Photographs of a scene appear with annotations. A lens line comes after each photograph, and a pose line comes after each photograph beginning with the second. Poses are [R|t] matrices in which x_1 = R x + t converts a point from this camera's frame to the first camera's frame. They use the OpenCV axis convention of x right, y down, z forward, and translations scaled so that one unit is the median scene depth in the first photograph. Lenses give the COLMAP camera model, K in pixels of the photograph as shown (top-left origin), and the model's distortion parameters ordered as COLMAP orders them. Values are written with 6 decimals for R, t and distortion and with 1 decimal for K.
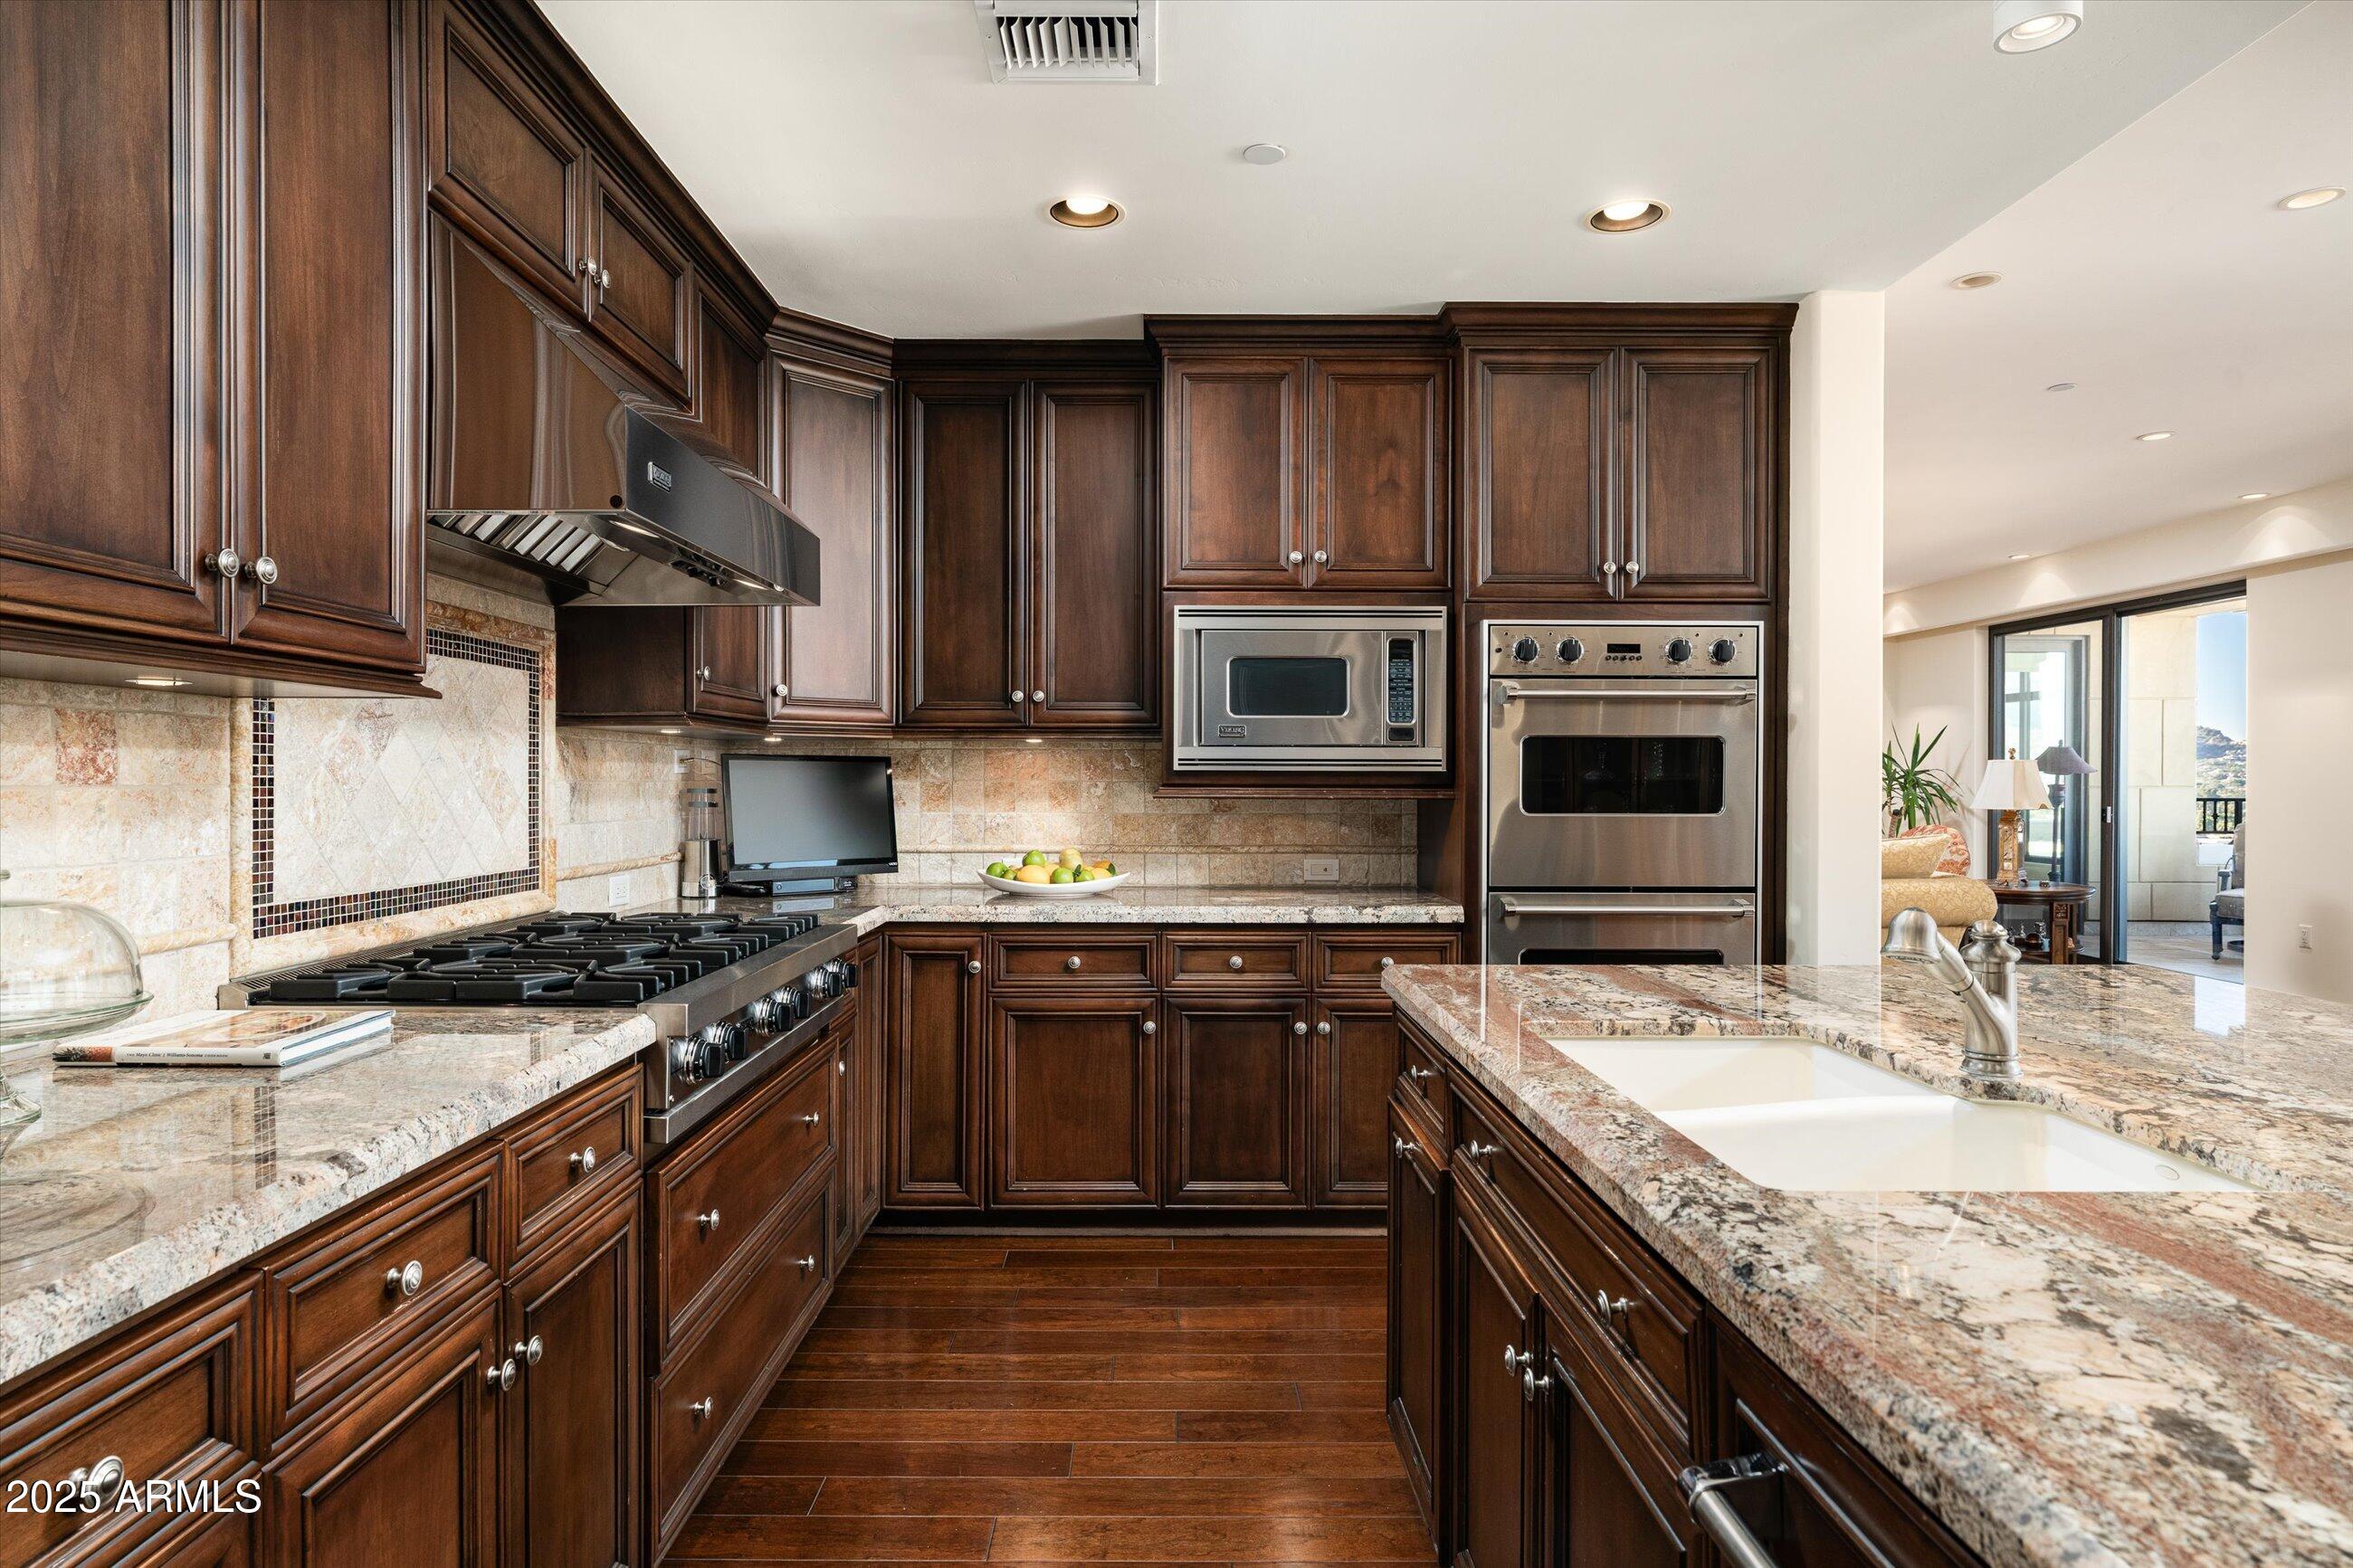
lens RADIAL K [[1302.4, 0, 1163.5], [0, 1302.4, 791.6], [0, 0, 1]] dist [-0.003375, 0.001006]
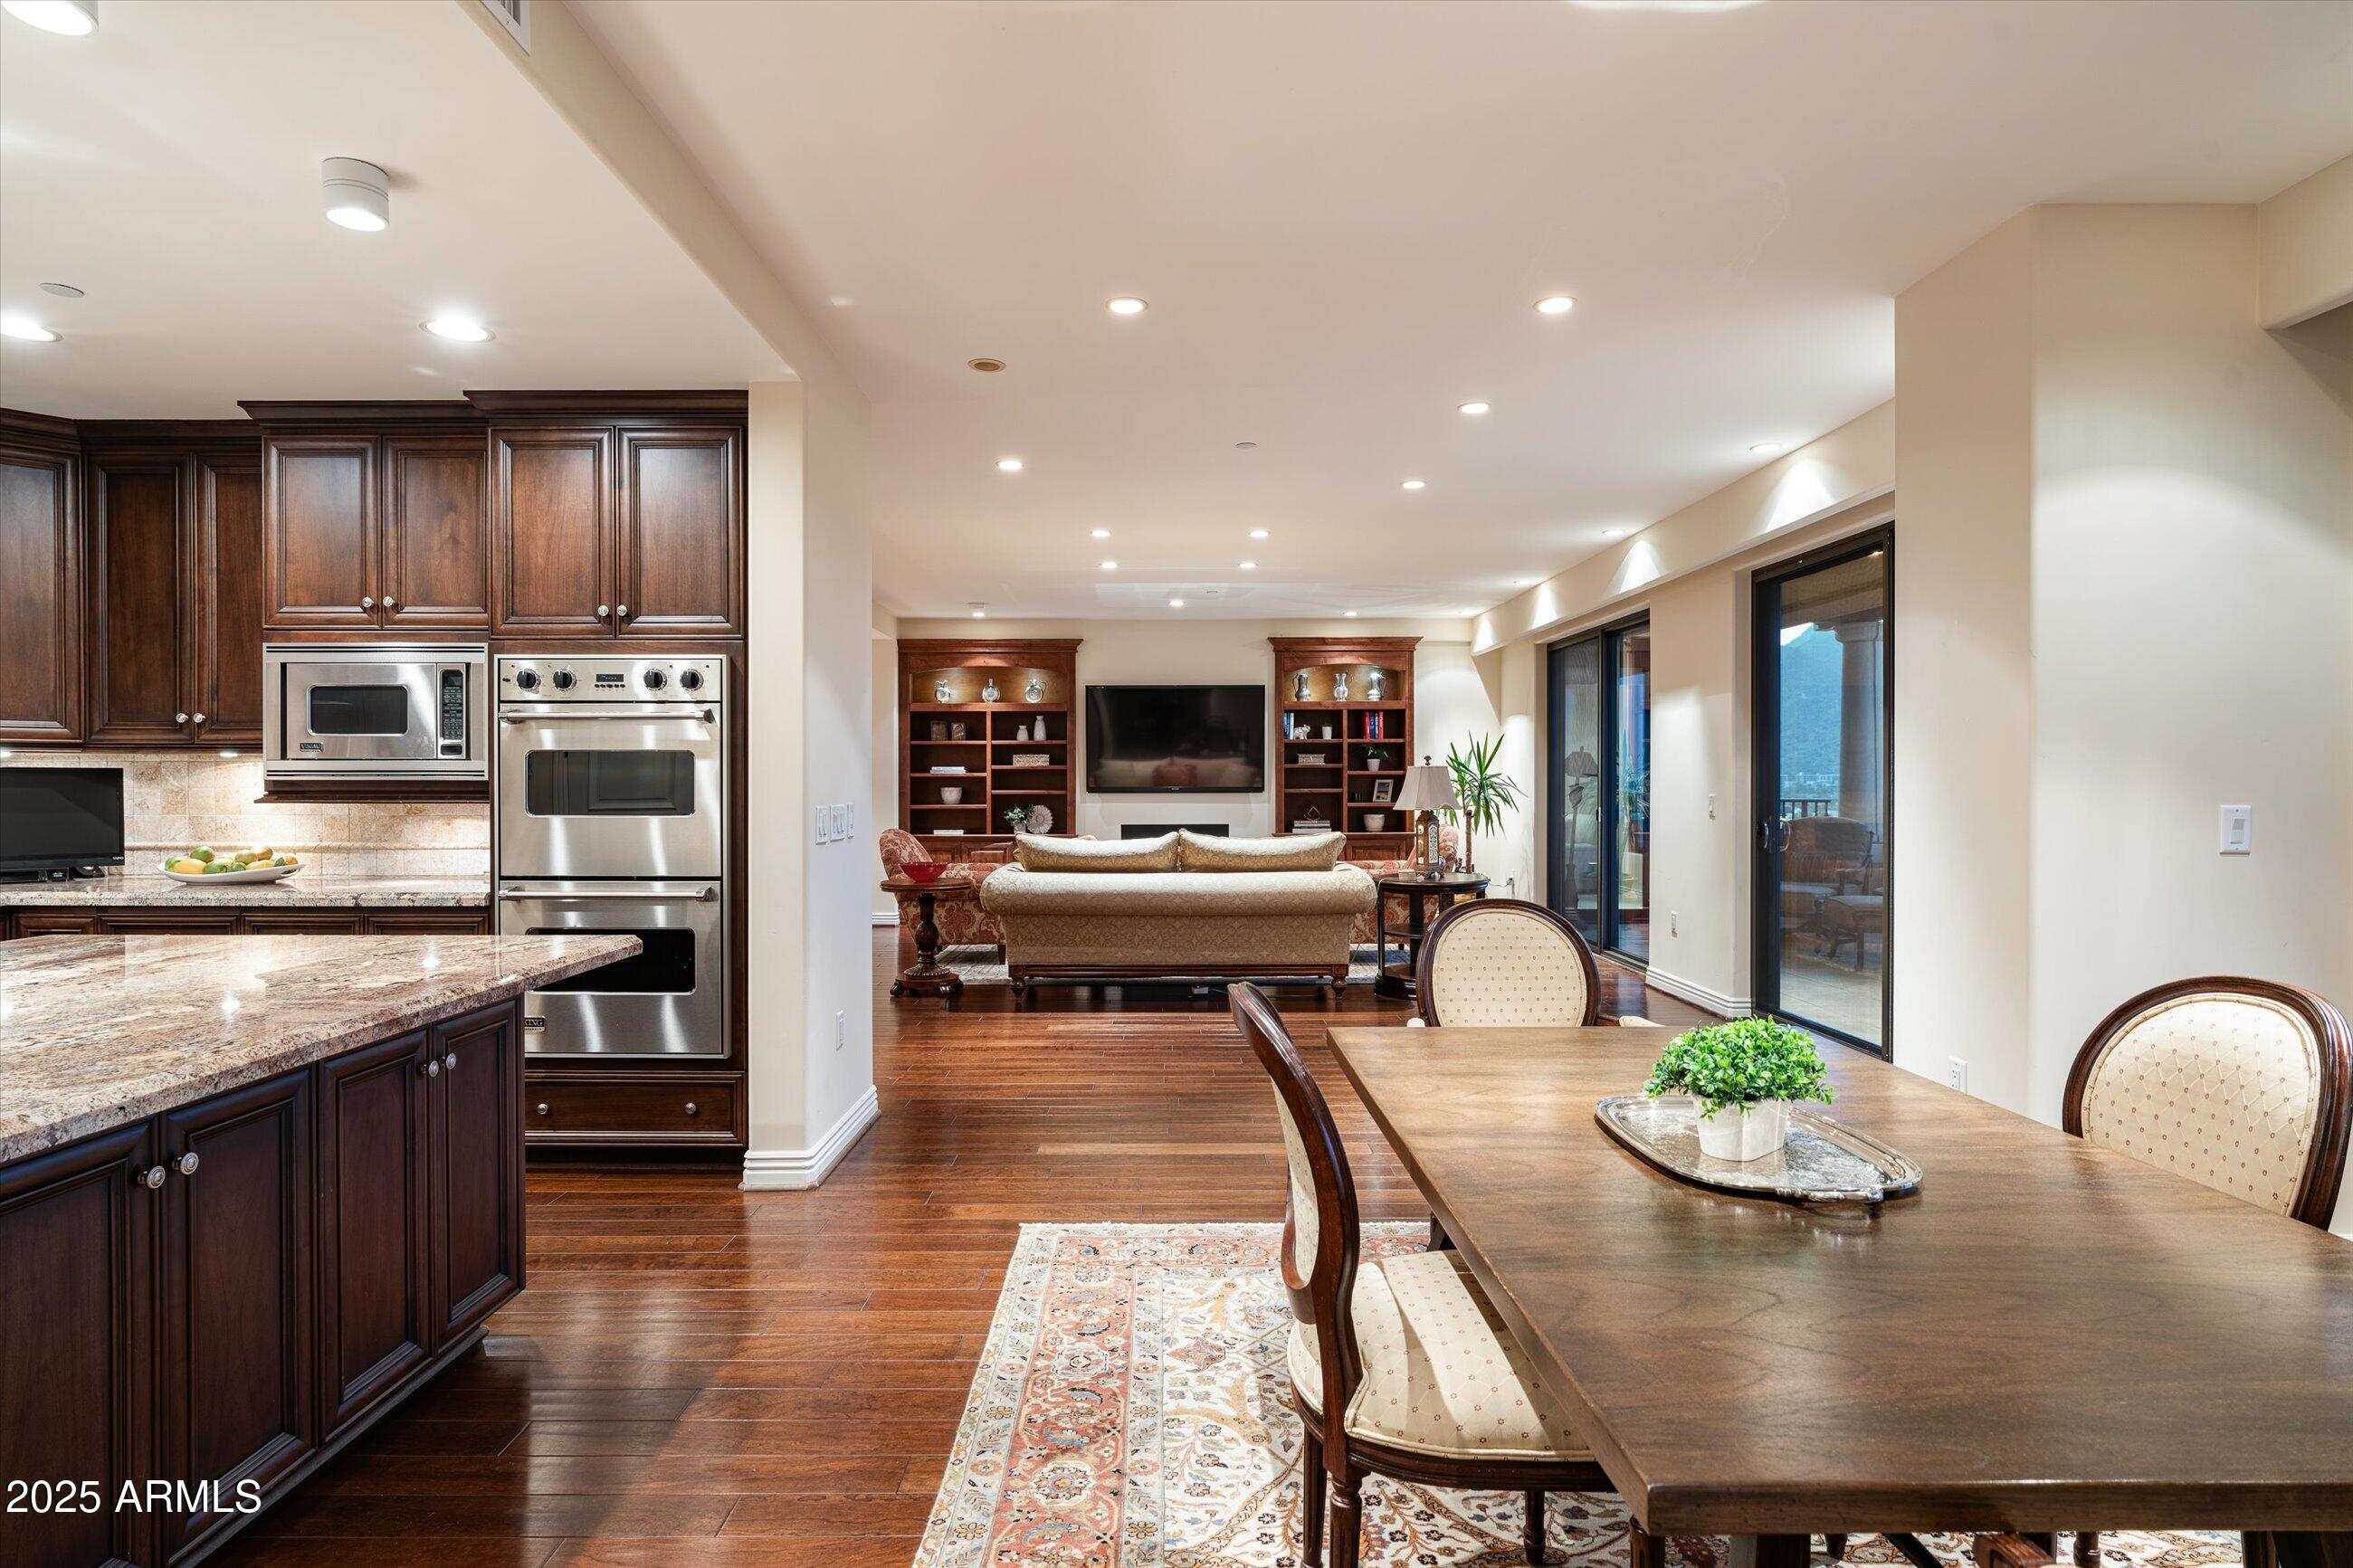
lens RADIAL K [[1233.2, 0, 1163.0], [0, 1233.2, 788.4], [0, 0, 1]] dist [-0.004982, 0.000336]
pose [[0.999980, -0.002325, -0.005950, 0.862153], [0.002310, 0.999994, -0.002624, -0.003647], [0.005956, 0.002610, 0.999979, -0.133631]]
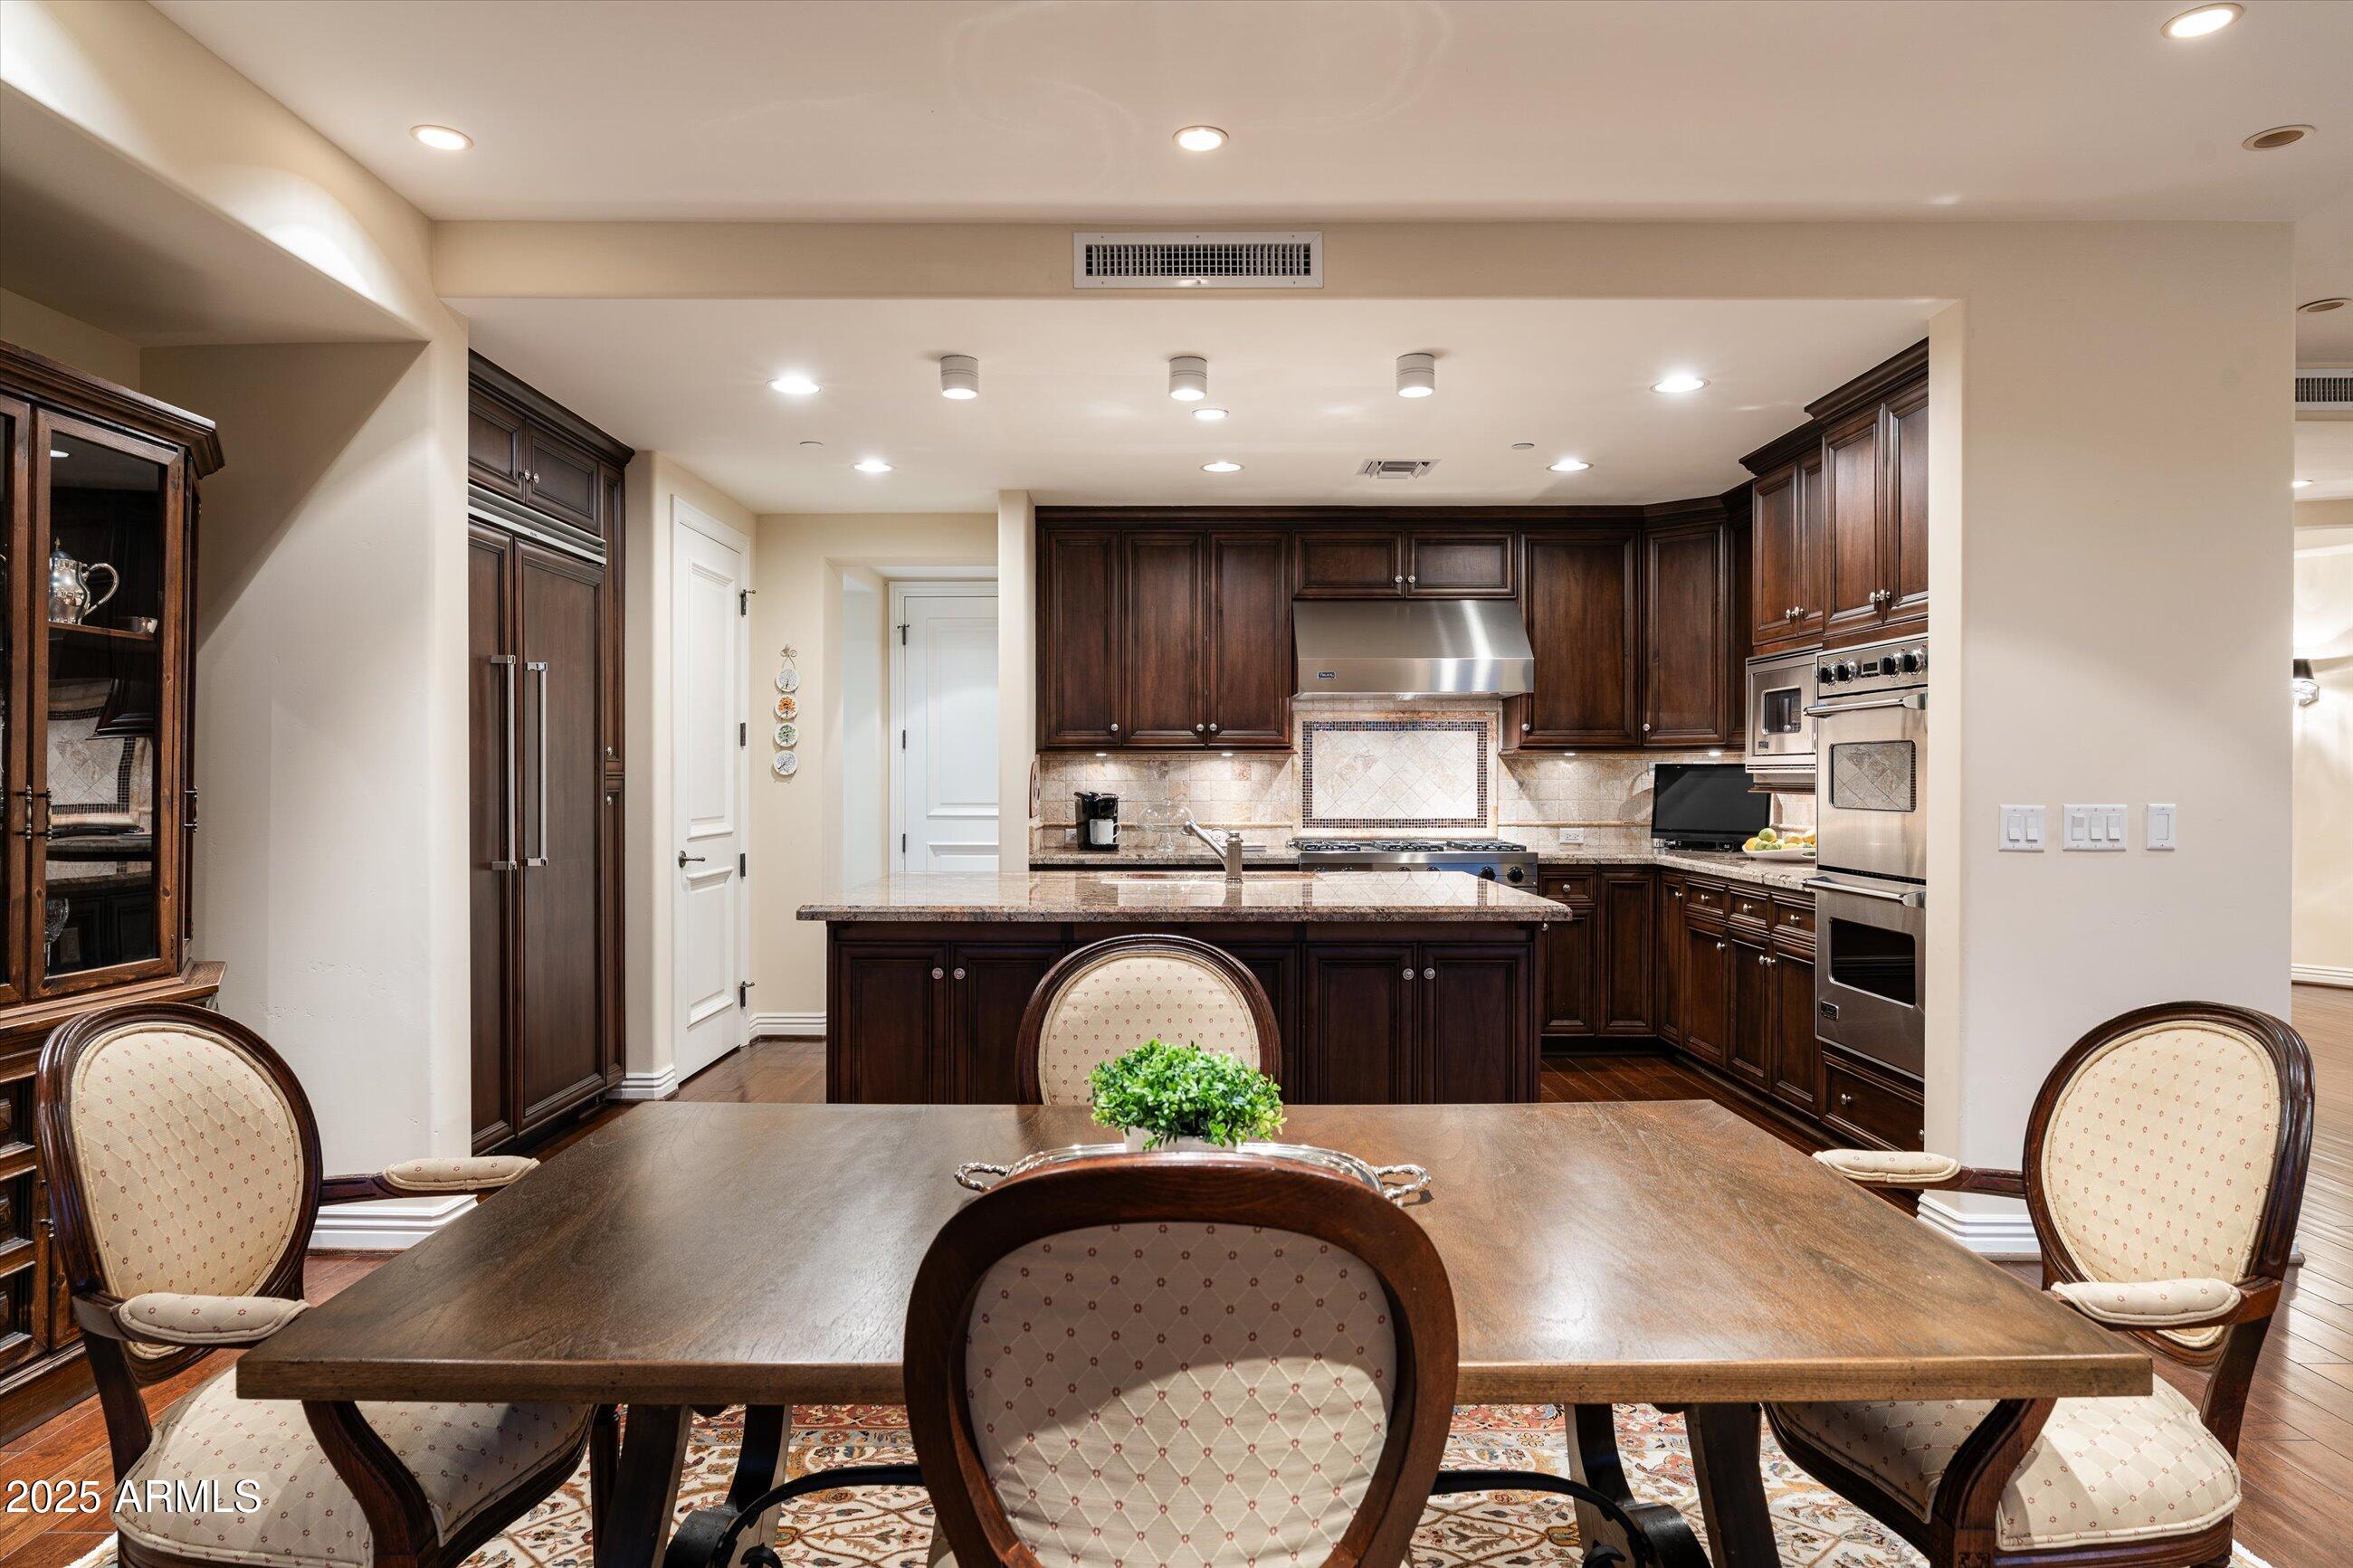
lens RADIAL K [[1429.6, 0, 1166.9], [0, 1429.6, 782.2], [0, 0, 1]] dist [-0.003673, -0.001040]
pose [[-0.002159, 0.003875, -0.999990, 1.621266], [-0.008563, 0.999956, 0.003893, -0.006949], [0.999961, 0.008571, -0.002126, 0.372880]]
